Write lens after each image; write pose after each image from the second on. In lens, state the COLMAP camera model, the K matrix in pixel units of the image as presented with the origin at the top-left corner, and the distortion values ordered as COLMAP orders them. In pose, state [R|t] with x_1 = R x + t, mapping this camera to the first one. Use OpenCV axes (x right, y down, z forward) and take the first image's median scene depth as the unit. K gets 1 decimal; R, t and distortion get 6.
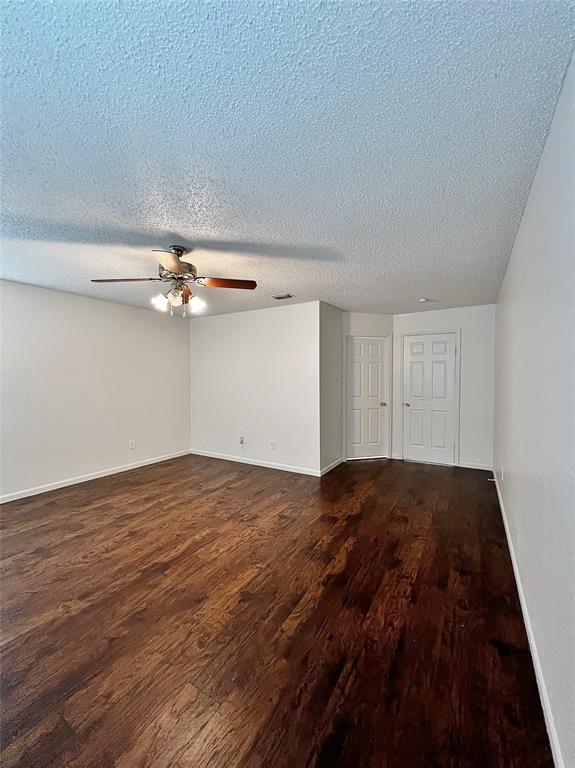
lens RADIAL K [[311.5, 0, 288.8], [0, 311.5, 386.9], [0, 0, 1]] dist [0.004485, -0.000014]
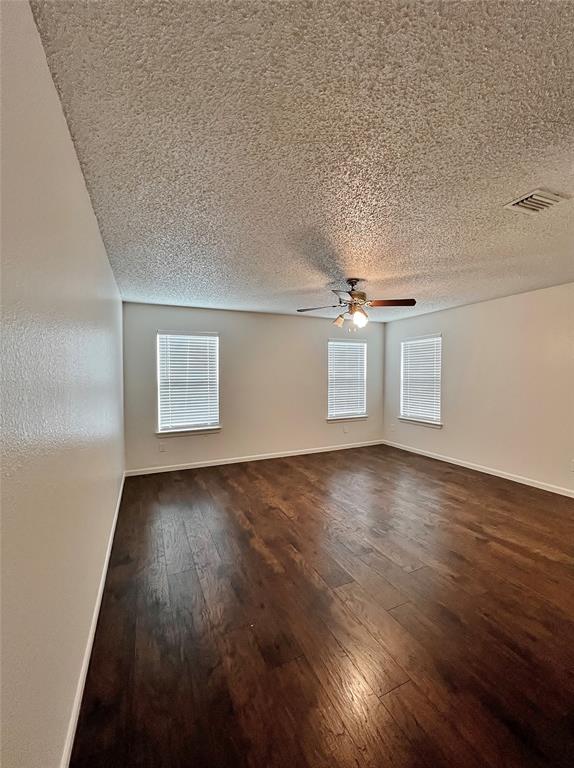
lens RADIAL K [[310.8, 0, 285.2], [0, 310.8, 385.2], [0, 0, 1]] dist [-0.000454, 0.000196]
pose [[-0.572805, 0.027277, -0.819238, 0.727588], [-0.020573, 0.998653, 0.047636, -0.044210], [0.819433, 0.044141, -0.571472, 1.227869]]
